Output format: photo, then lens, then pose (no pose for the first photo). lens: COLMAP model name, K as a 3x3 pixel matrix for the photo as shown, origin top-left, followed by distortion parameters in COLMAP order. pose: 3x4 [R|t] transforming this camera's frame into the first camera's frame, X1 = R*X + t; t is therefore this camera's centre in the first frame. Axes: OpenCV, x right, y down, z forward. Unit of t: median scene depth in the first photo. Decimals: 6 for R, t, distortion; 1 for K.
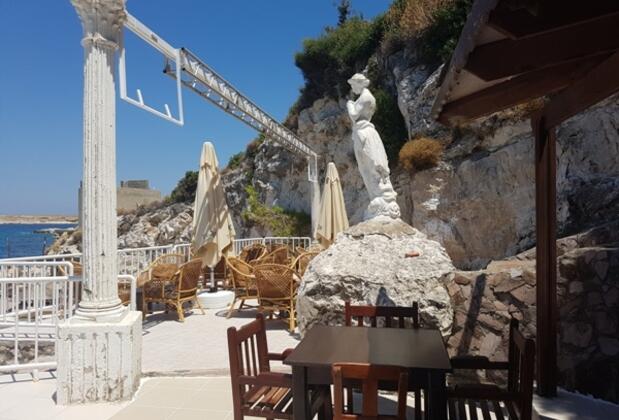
lens RADIAL K [[470.4, 0, 309.5], [0, 470.4, 210.0], [0, 0, 1]] dist [0.229748, -0.454388]
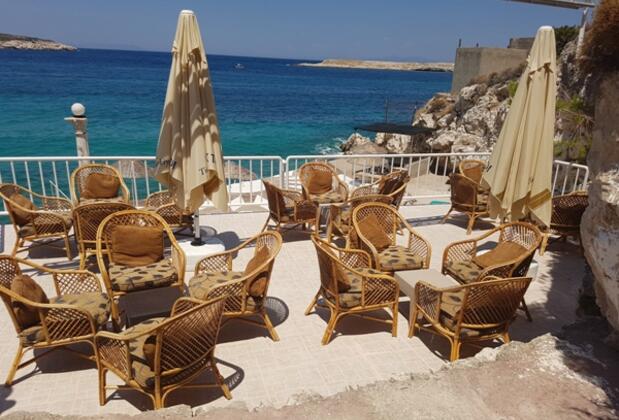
lens RADIAL K [[486.1, 0, 309.5], [0, 486.1, 210.0], [0, 0, 1]] dist [-0.000727, -0.041116]
pose [[0.604570, 0.256216, -0.754221, 0.298291], [-0.024763, 0.952444, 0.303705, -0.067416], [0.796167, -0.164934, 0.582164, 0.536849]]
